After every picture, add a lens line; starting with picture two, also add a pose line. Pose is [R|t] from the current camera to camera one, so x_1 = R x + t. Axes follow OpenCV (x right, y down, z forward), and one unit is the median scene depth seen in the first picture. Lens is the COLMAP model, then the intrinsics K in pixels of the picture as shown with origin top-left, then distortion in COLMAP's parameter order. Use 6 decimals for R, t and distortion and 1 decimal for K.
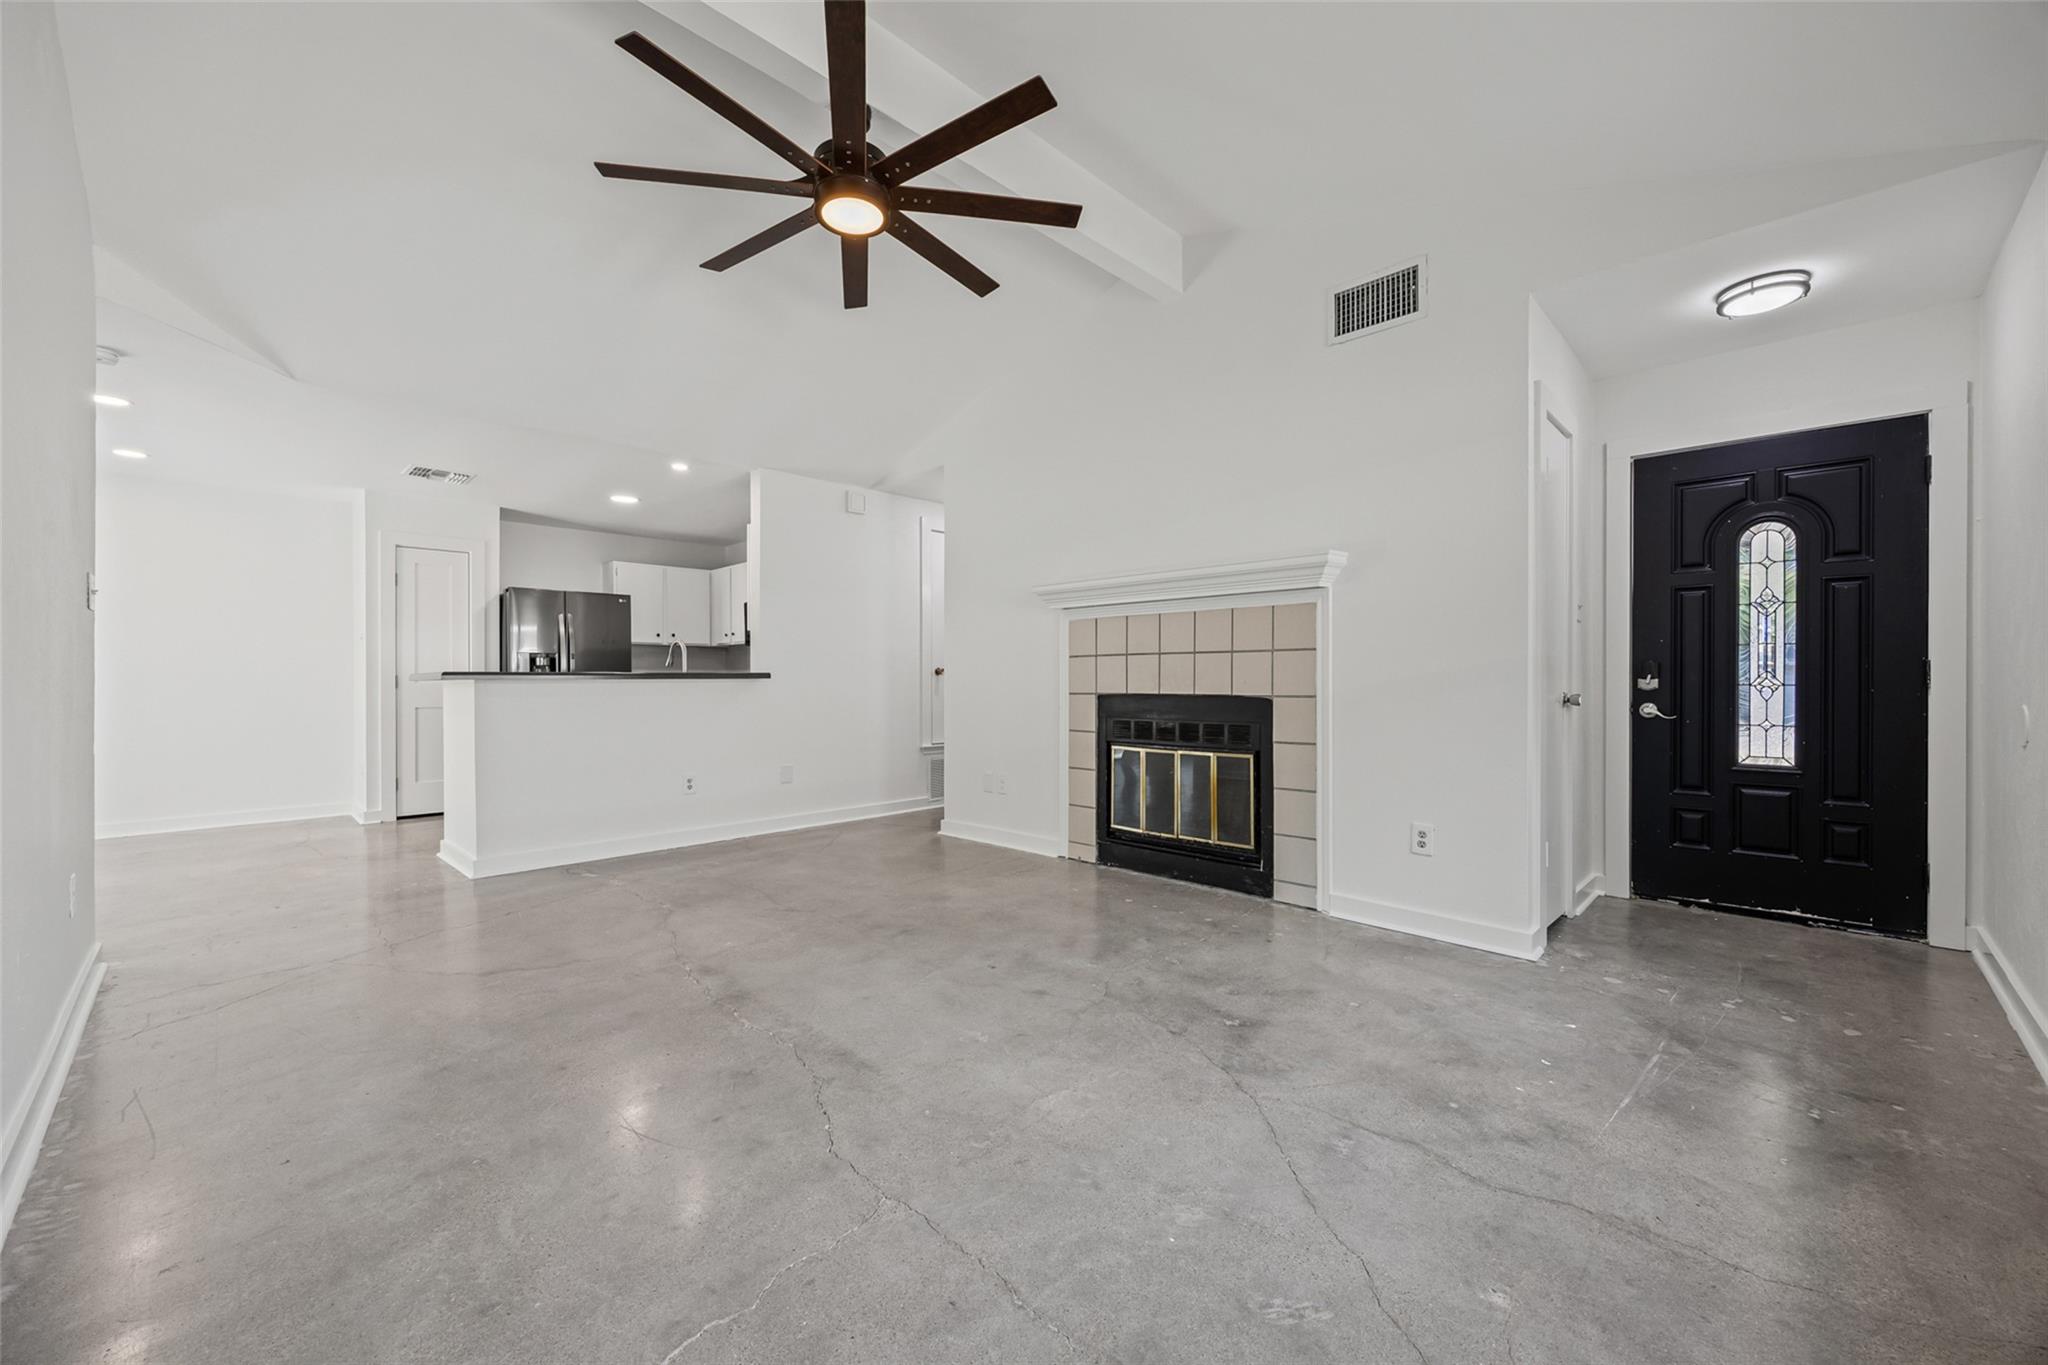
lens RADIAL K [[786.4, 0, 1033.6], [0, 786.4, 683.4], [0, 0, 1]] dist [0.001784, -0.000034]
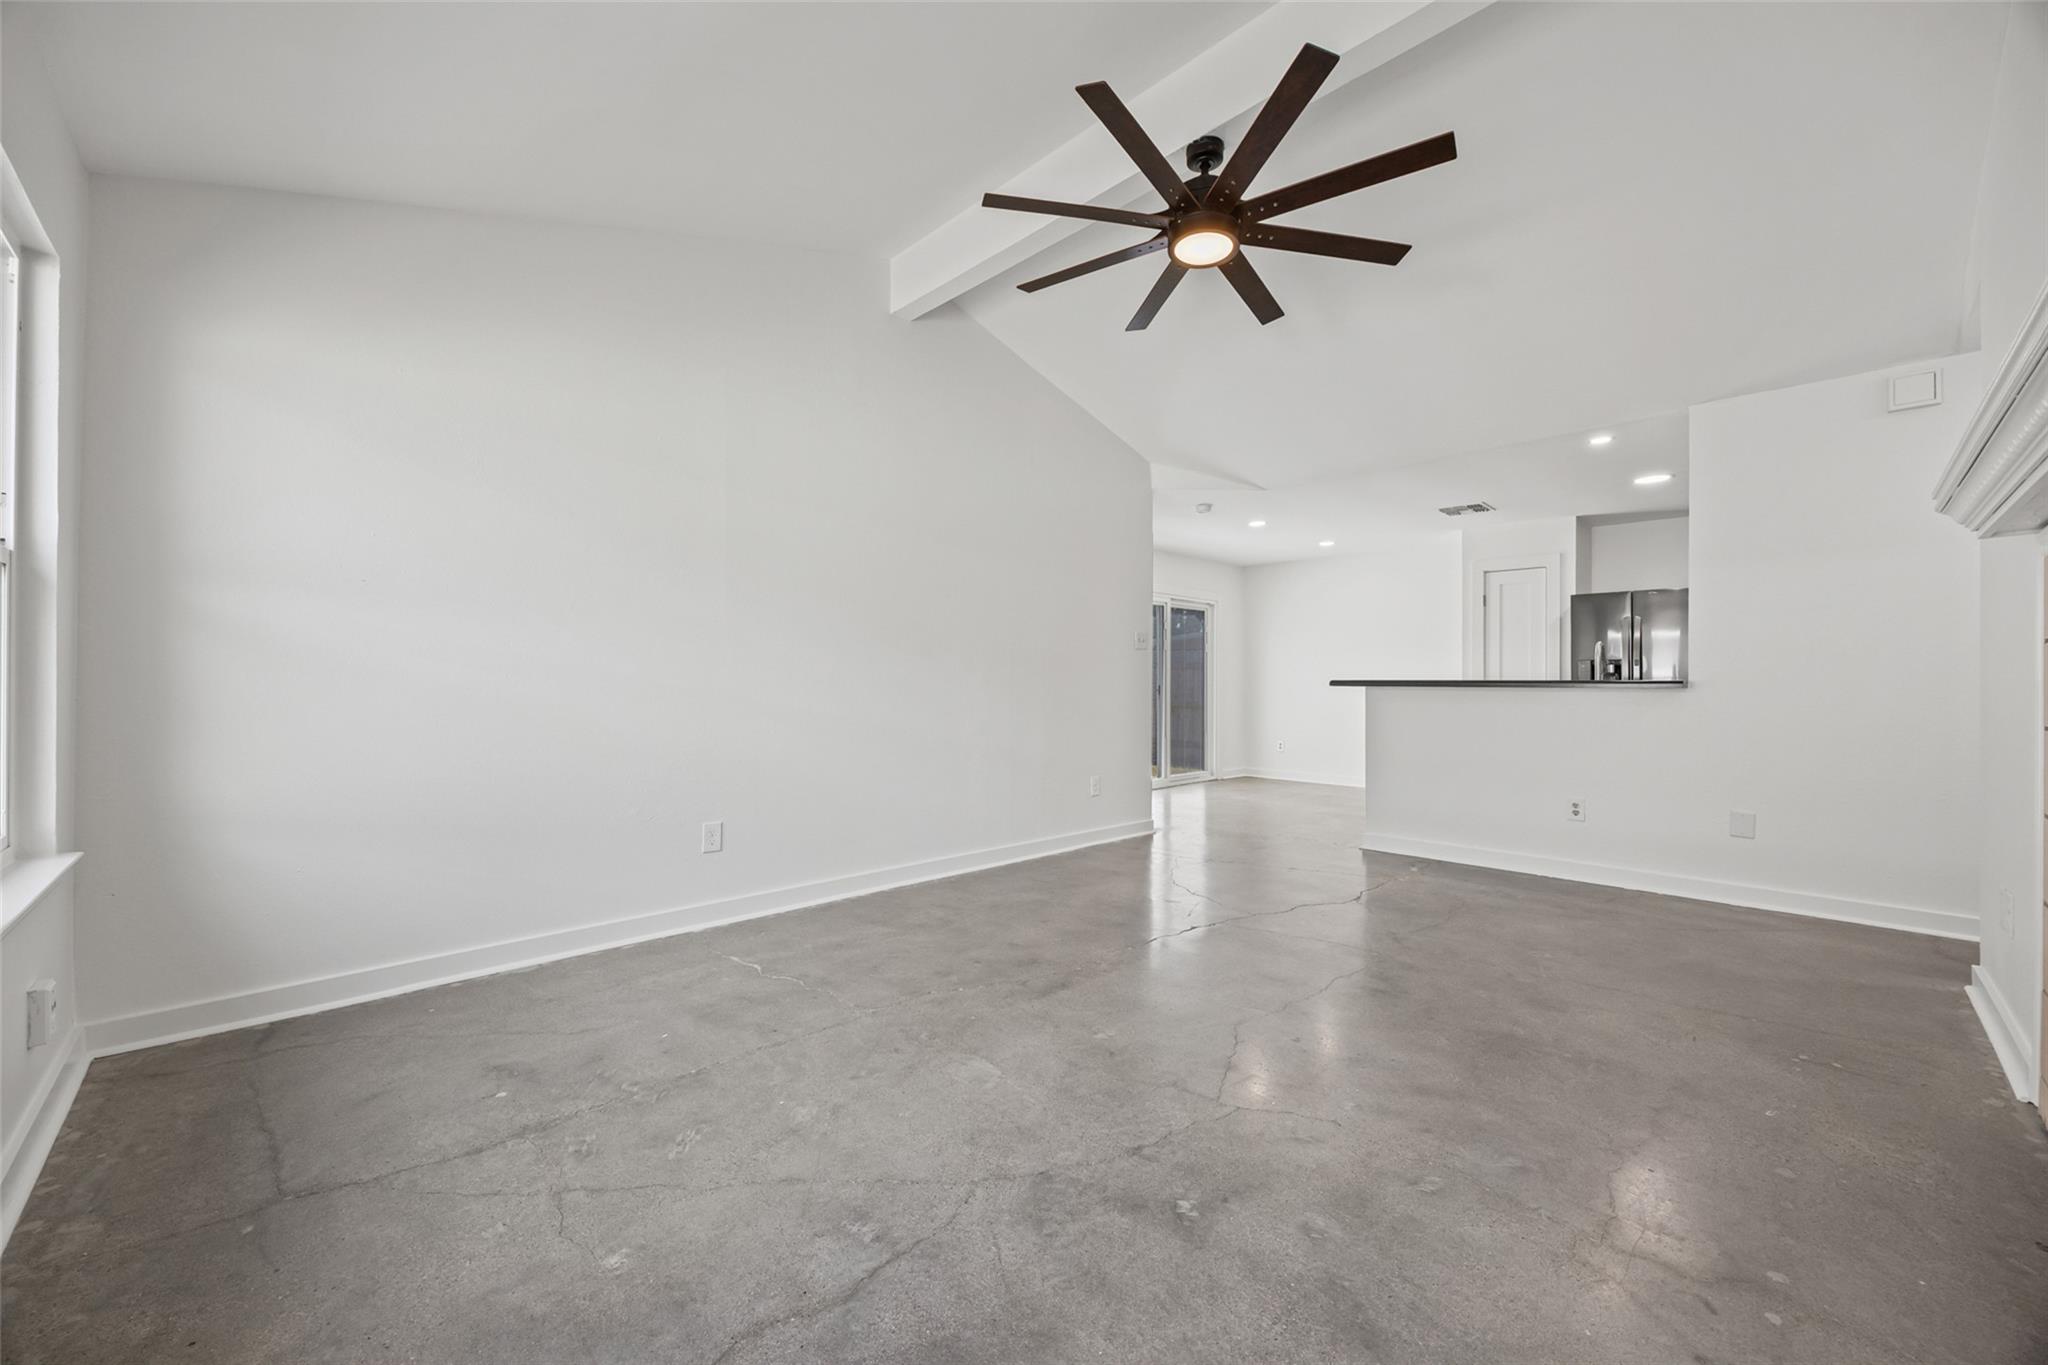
lens RADIAL K [[786.4, 0, 1033.5], [0, 786.4, 678.3], [0, 0, 1]] dist [0.001784, -0.000034]
pose [[-0.020125, -0.005601, -0.999782, 1.080366], [-0.010403, 0.999931, -0.005392, -0.012634], [0.999743, 0.010293, -0.020181, 1.031278]]
